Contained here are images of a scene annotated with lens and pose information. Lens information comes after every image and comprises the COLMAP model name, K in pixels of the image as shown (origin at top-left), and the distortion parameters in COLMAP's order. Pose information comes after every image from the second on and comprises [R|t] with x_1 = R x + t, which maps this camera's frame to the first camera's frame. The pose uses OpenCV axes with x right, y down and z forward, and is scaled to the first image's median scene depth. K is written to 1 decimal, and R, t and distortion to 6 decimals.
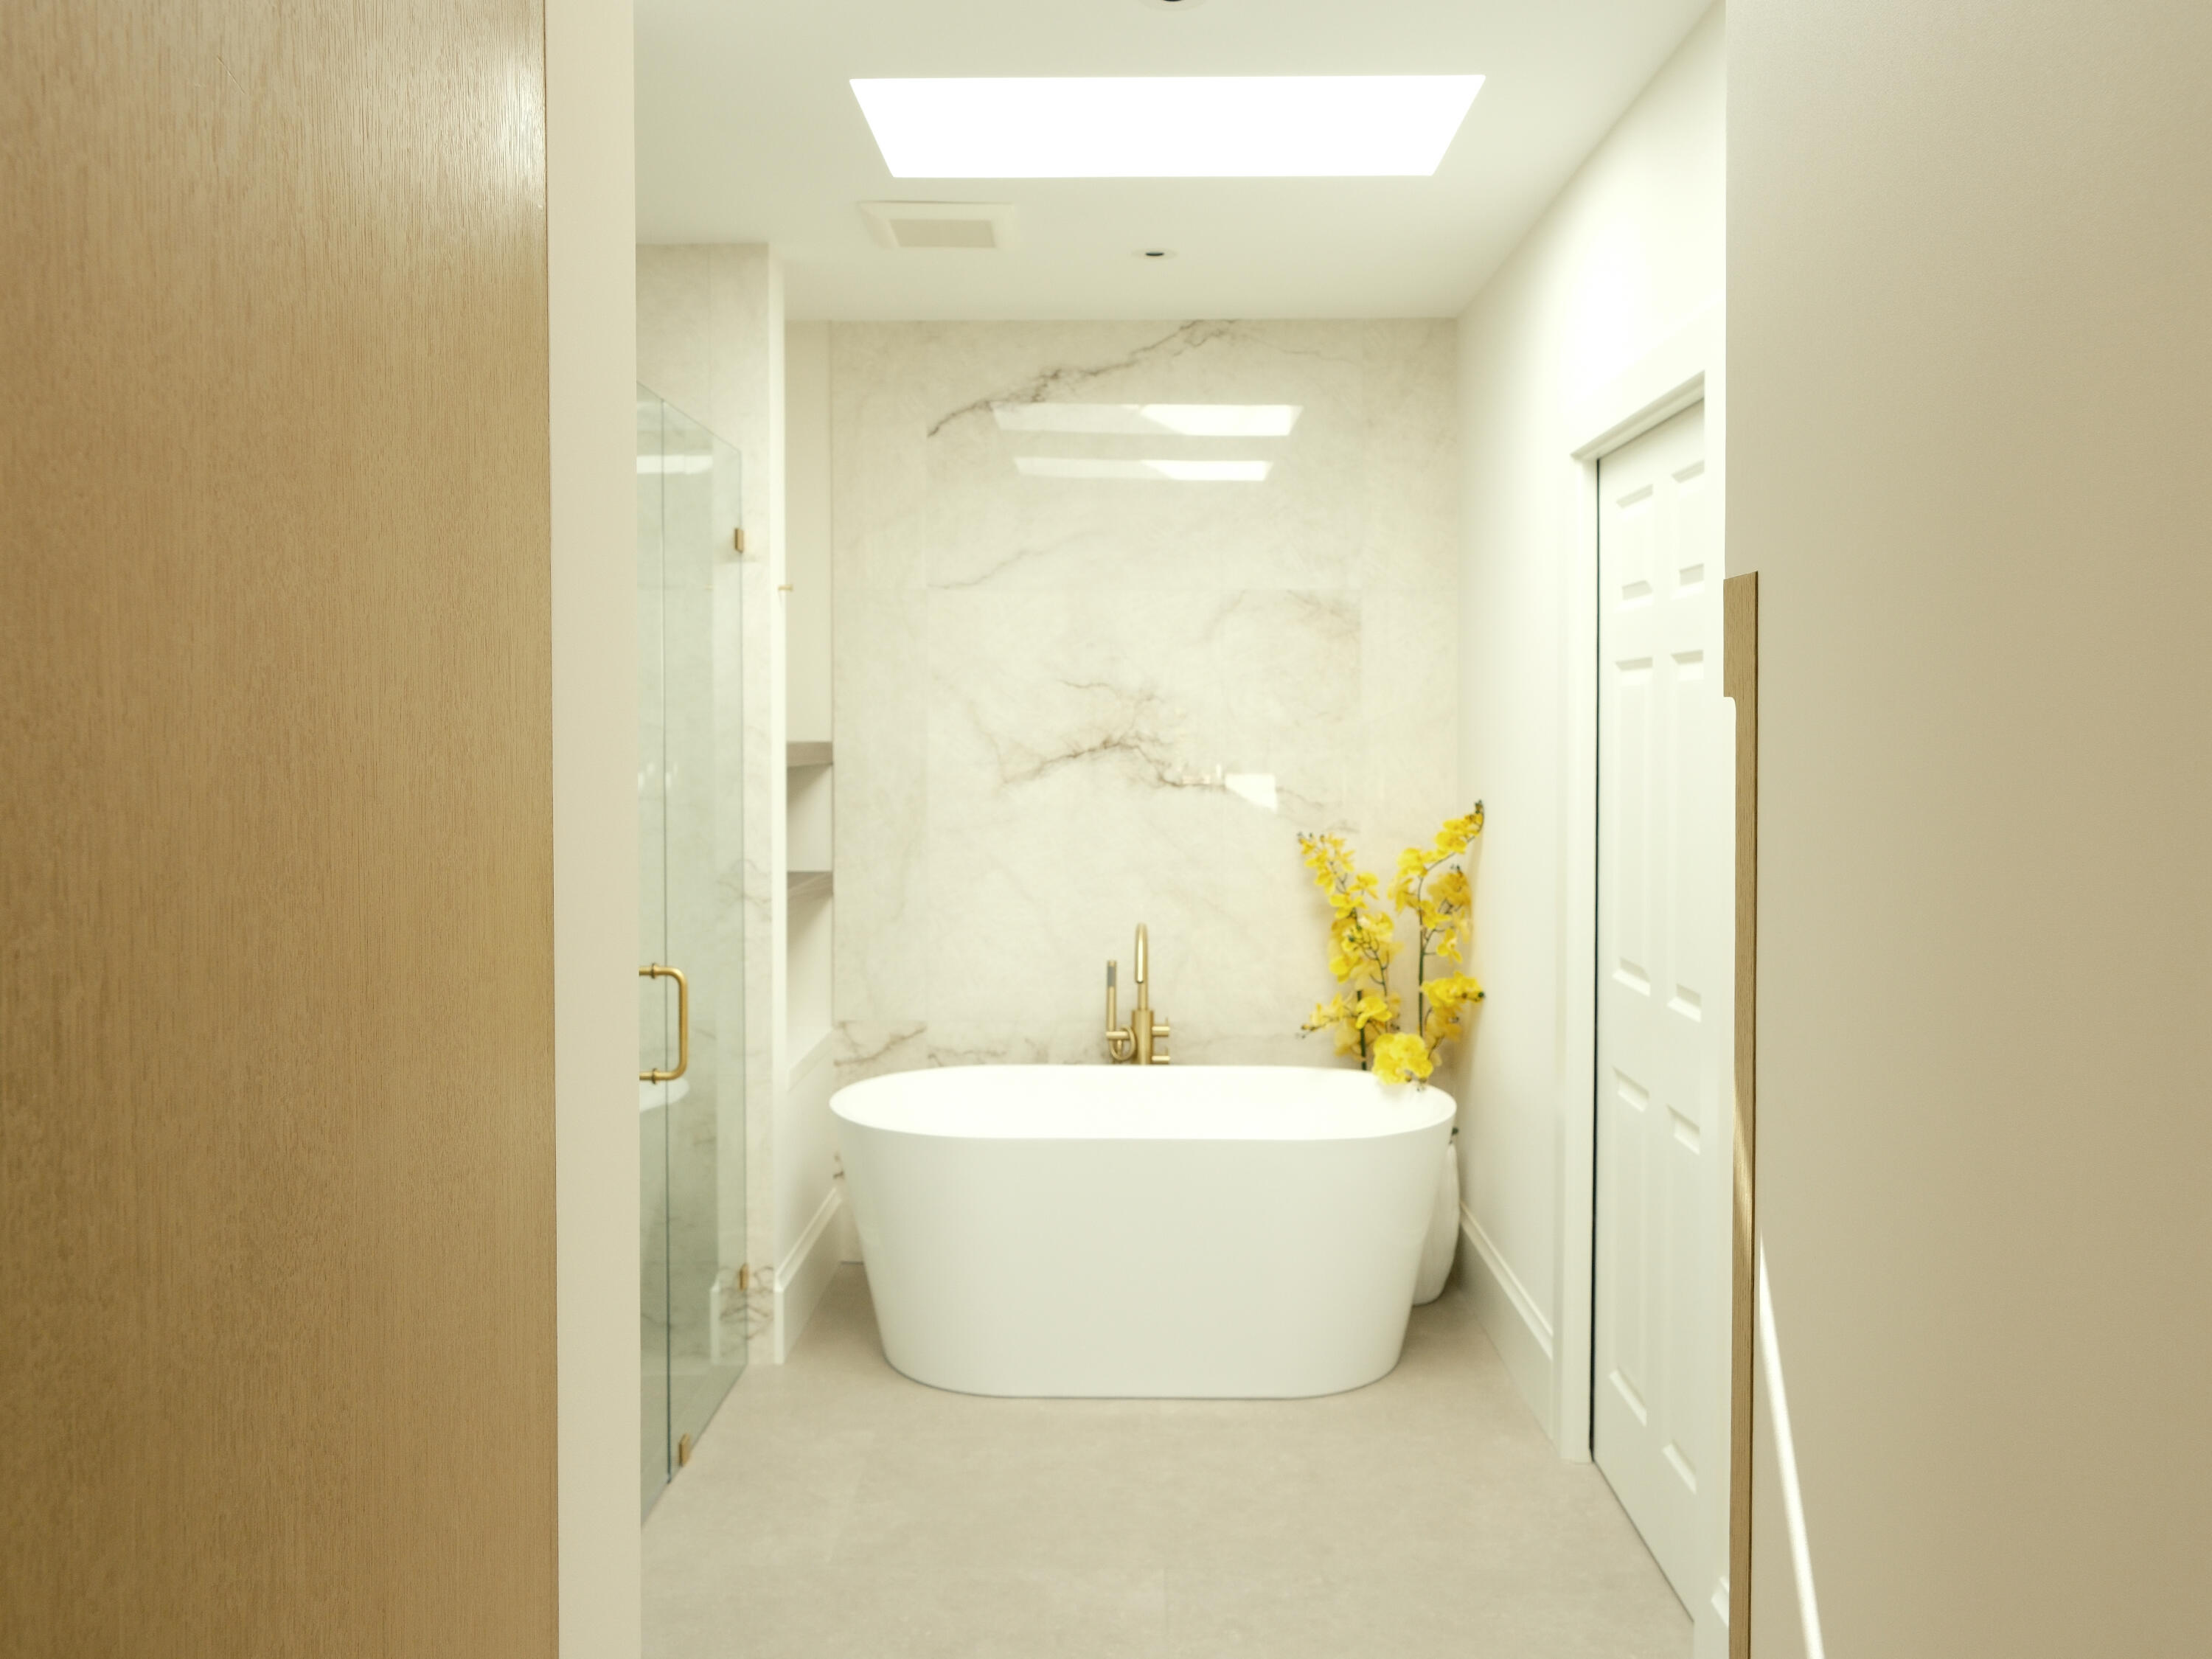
lens RADIAL K [[1719.0, 0, 1107.8], [0, 1719.0, 769.2], [0, 0, 1]] dist [-0.003373, 0.000867]
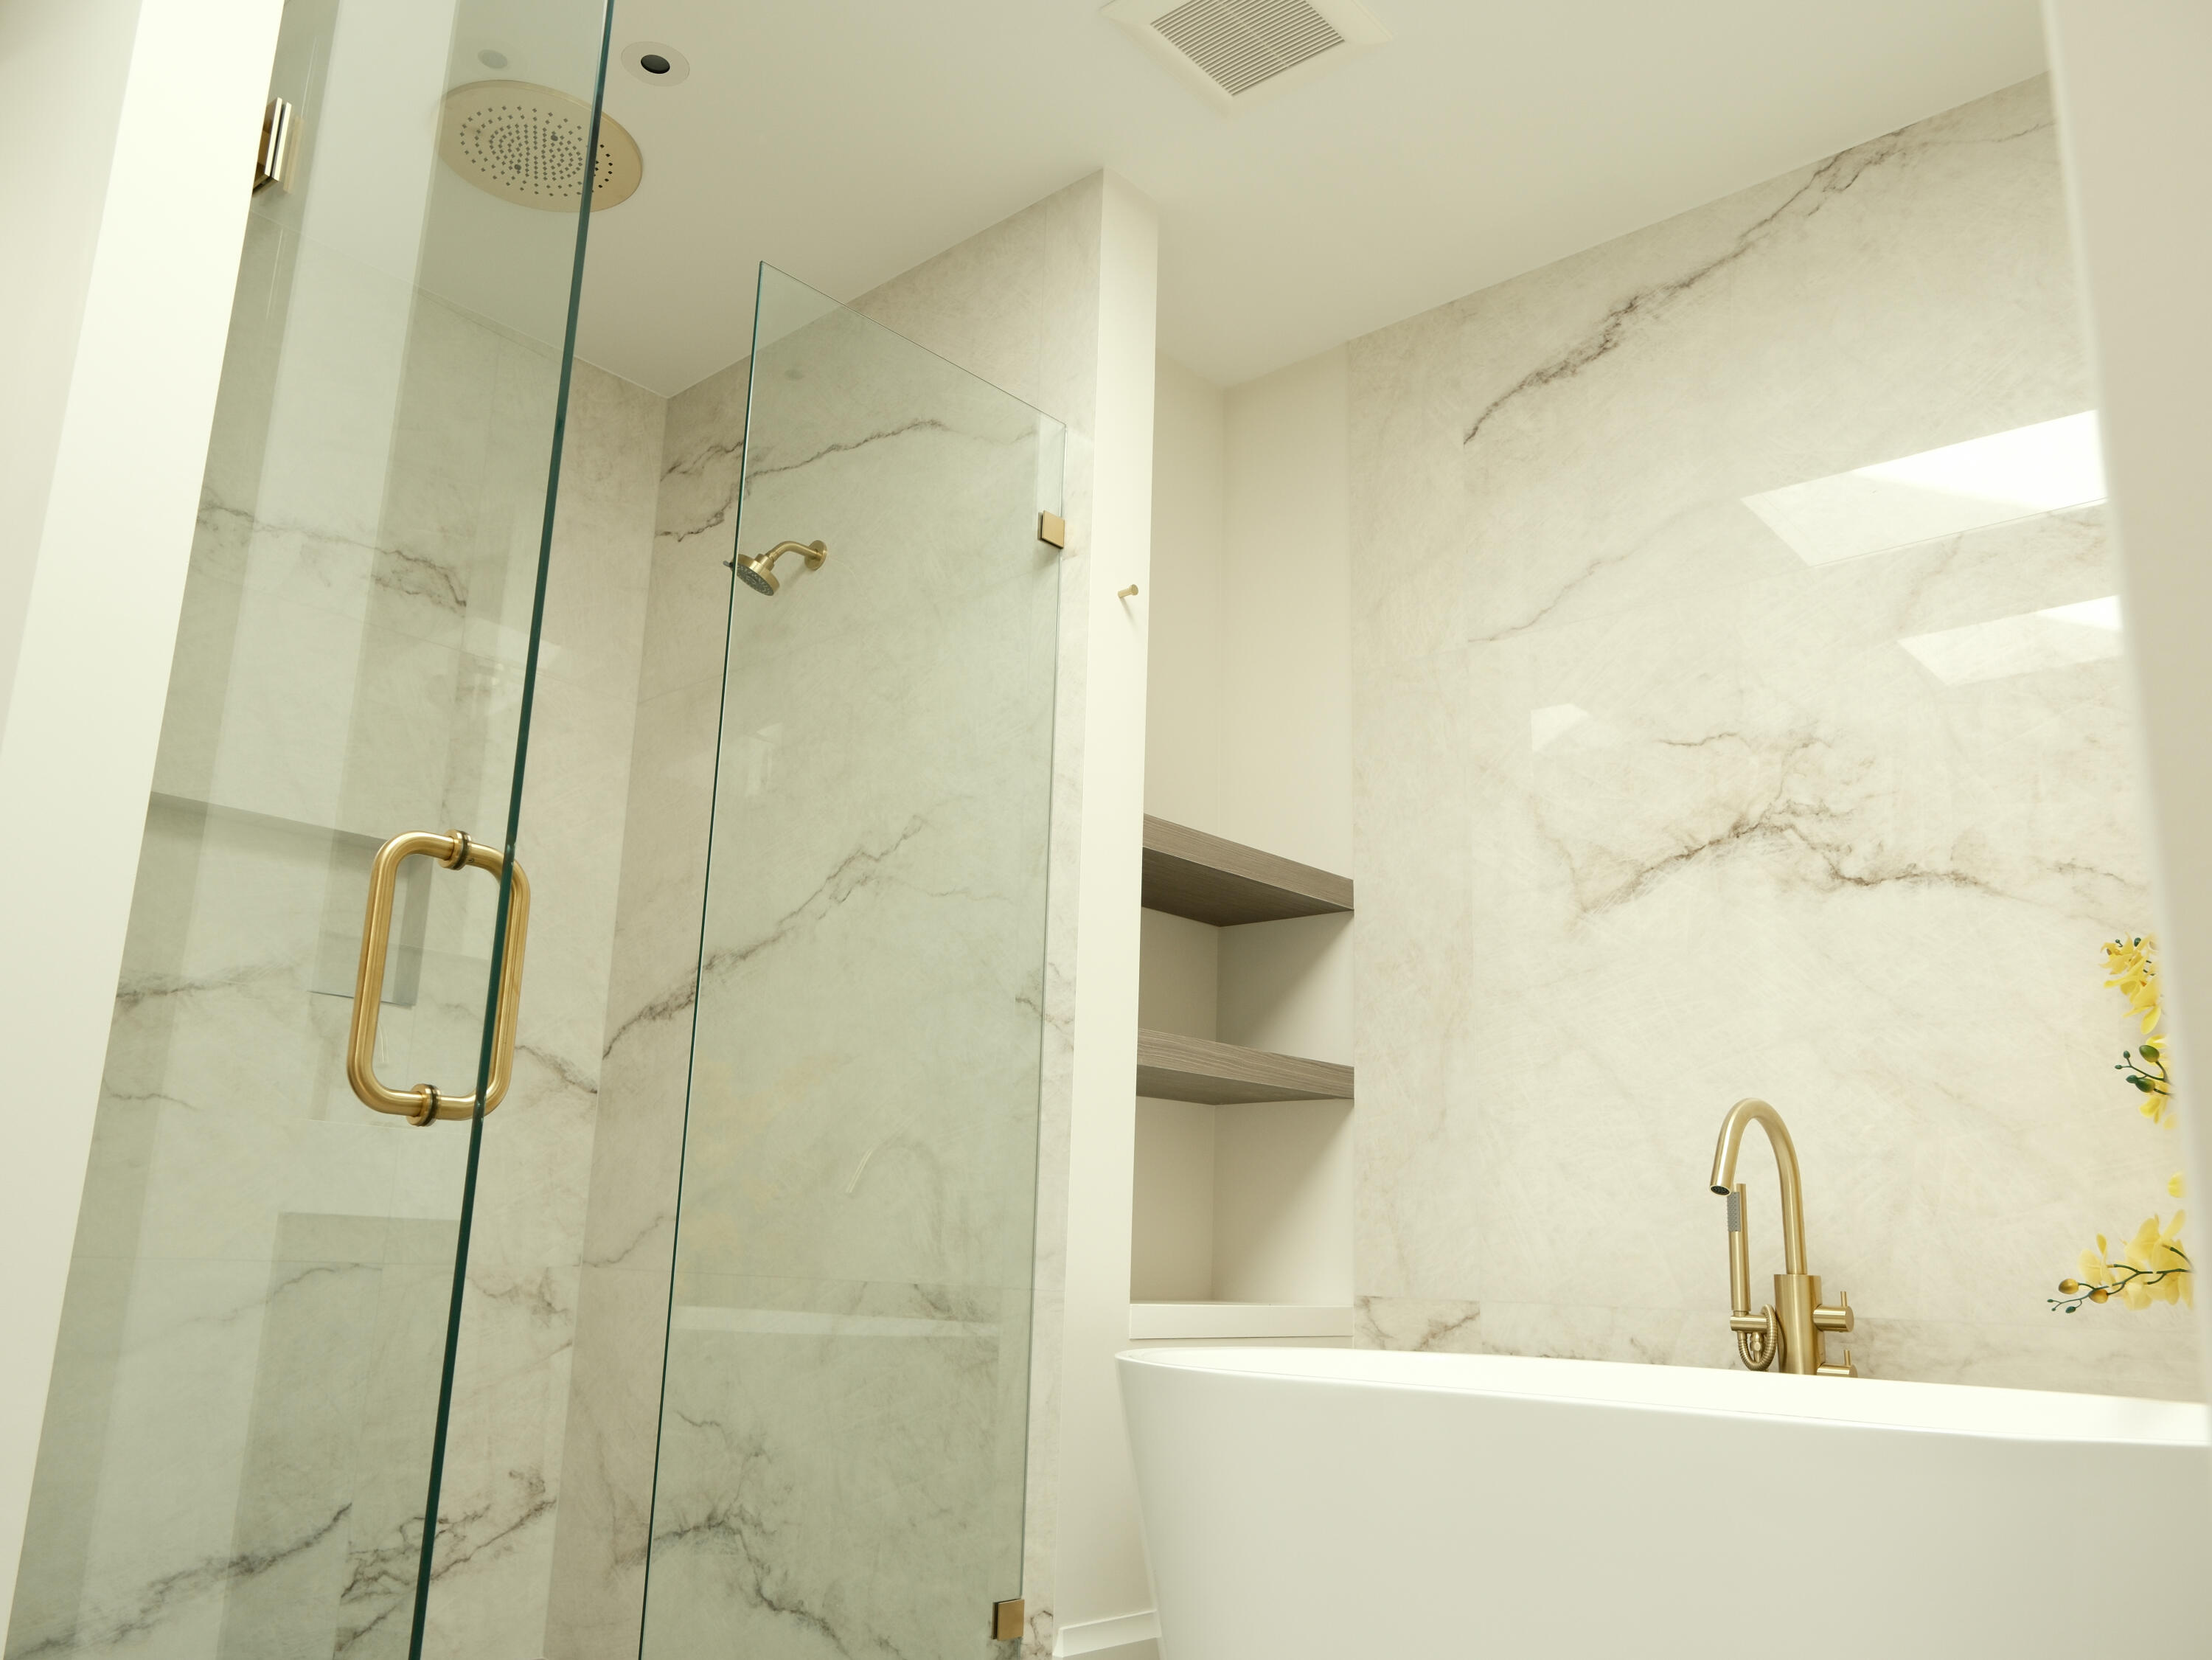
lens RADIAL K [[1730.3, 0, 1106.0], [0, 1730.3, 830.0], [0, 0, 1]] dist [-0.004243, 0.007230]
pose [[0.758879, -0.135846, -0.636905, 0.225757], [-0.044755, 0.964810, -0.259111, 0.158717], [0.649692, 0.225138, 0.726095, 0.442031]]
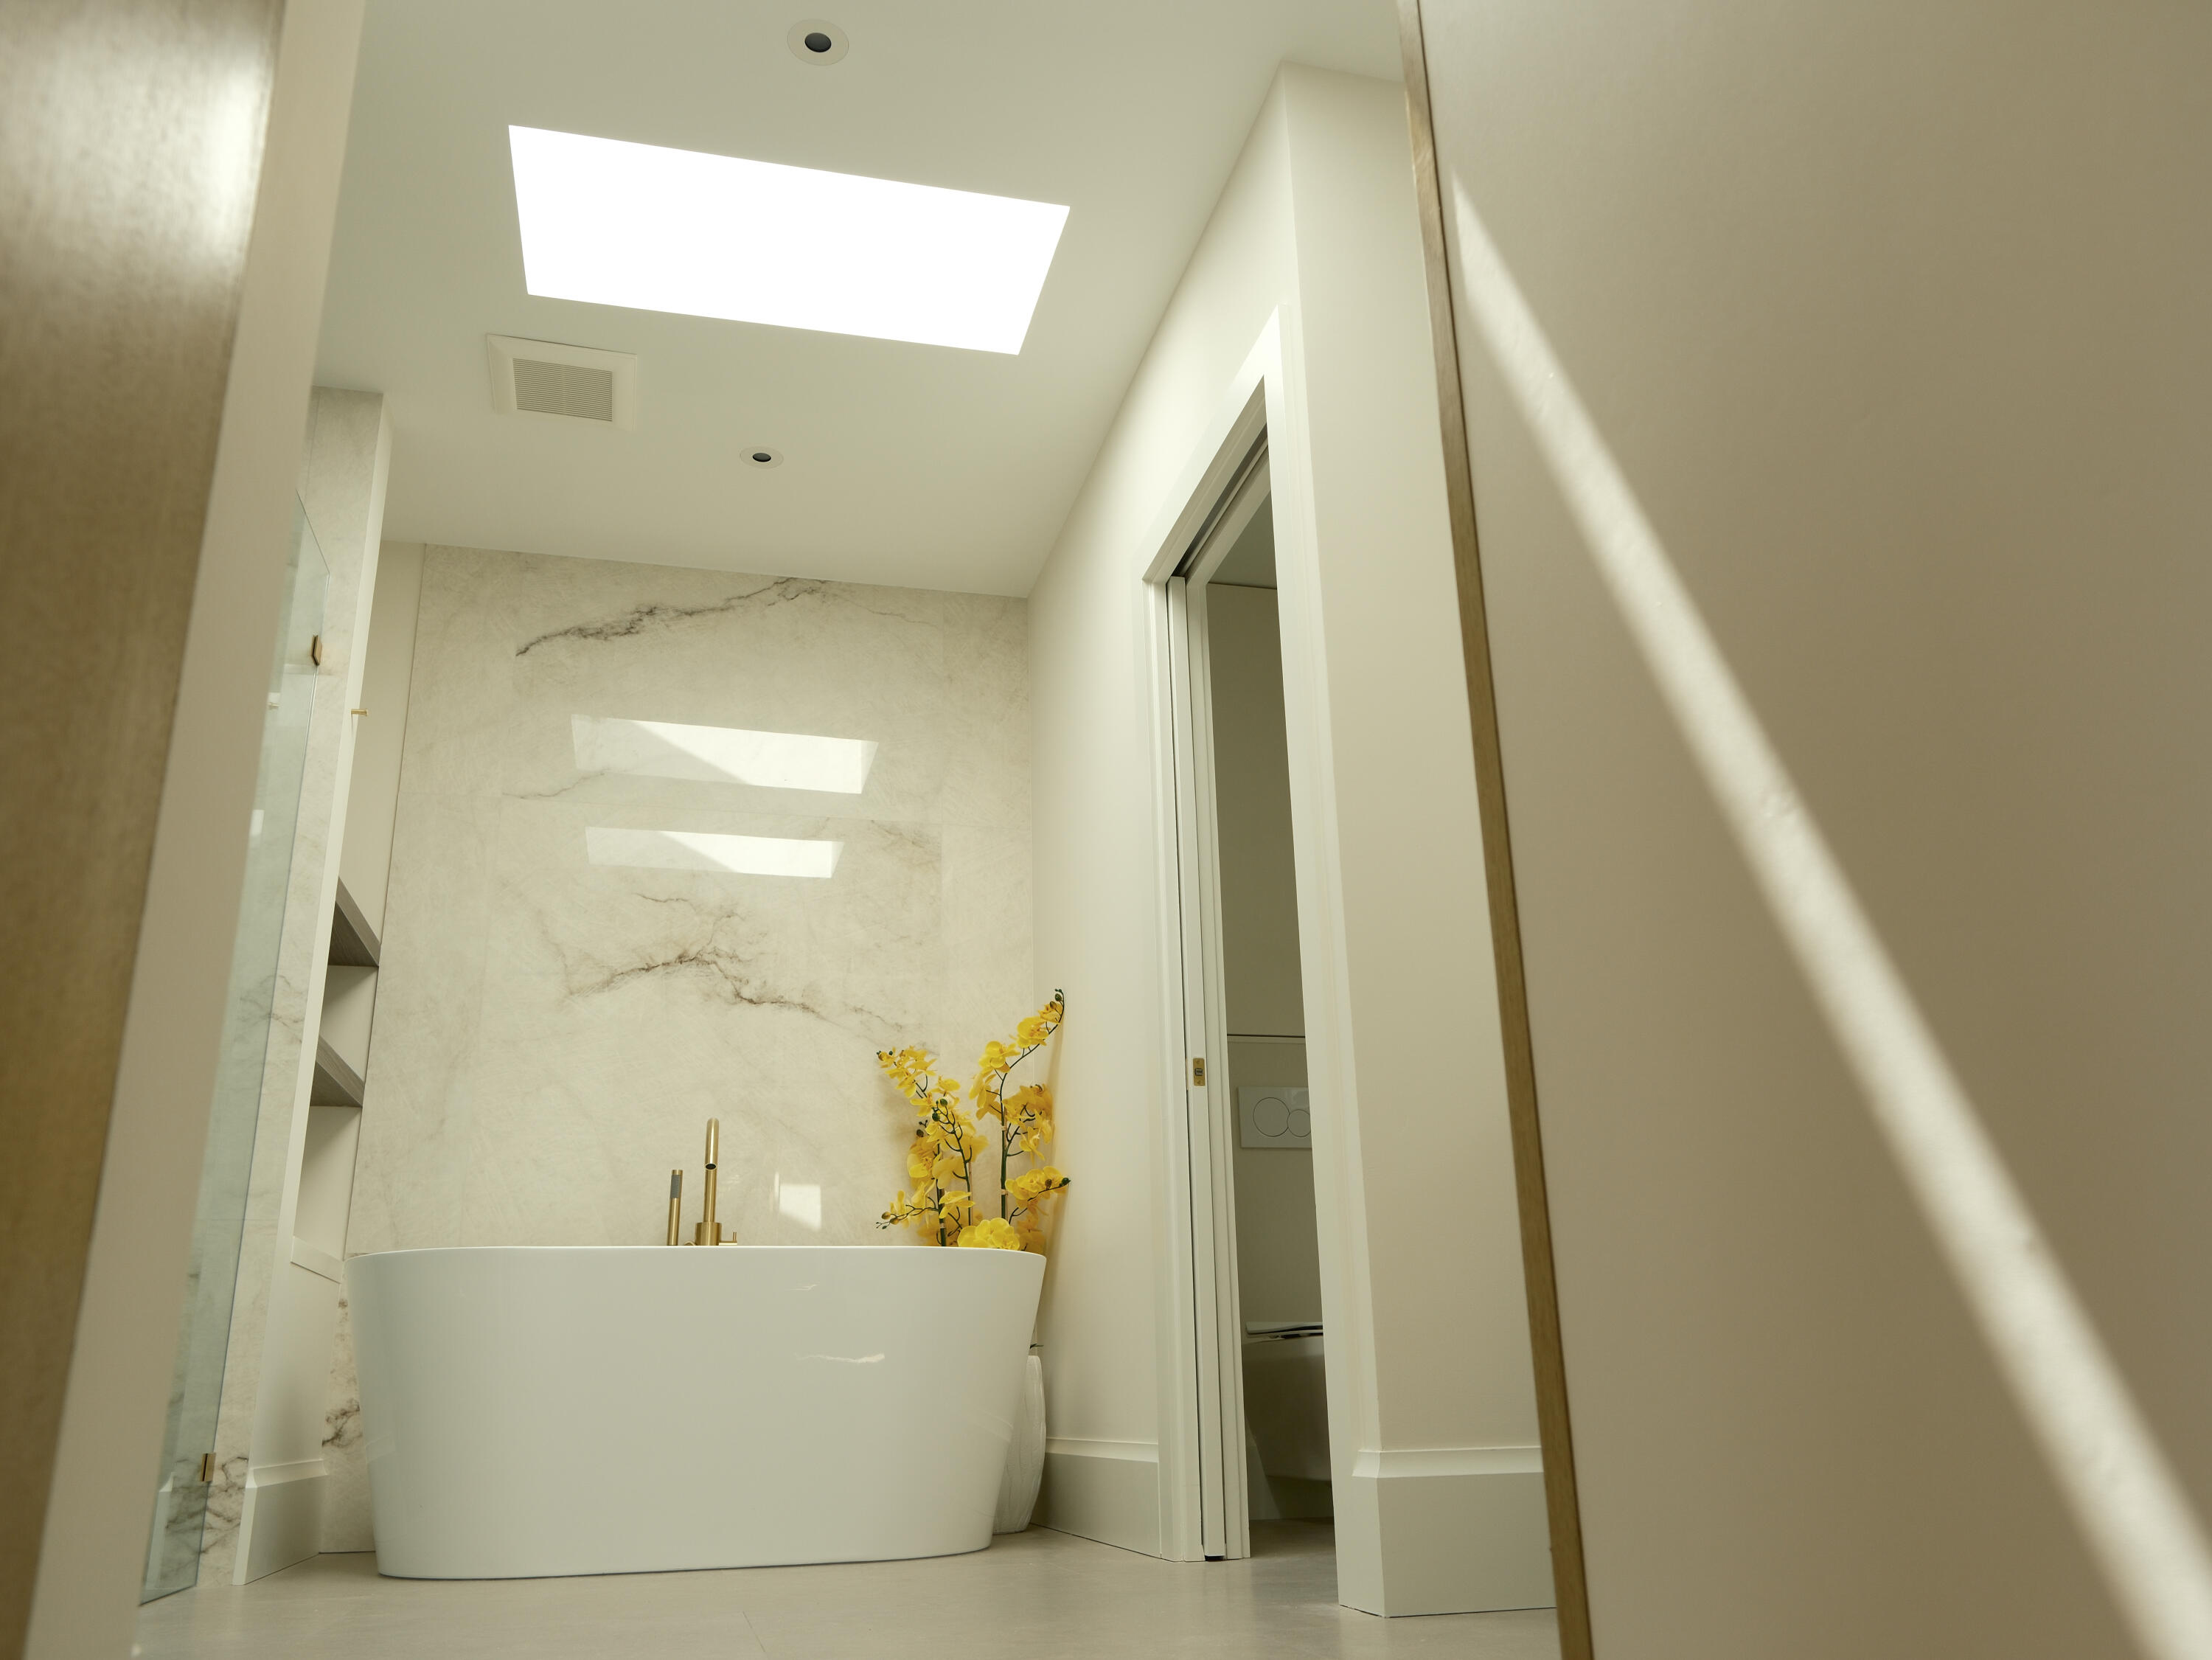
lens RADIAL K [[1701.5, 0, 1106.0], [0, 1701.5, 830.0], [0, 0, 1]] dist [-0.000810, 0.005851]
pose [[0.964550, 0.061188, 0.256708, -0.022112], [0.030567, 0.940299, -0.338975, 0.263504], [-0.262123, 0.334805, 0.905095, 0.042175]]
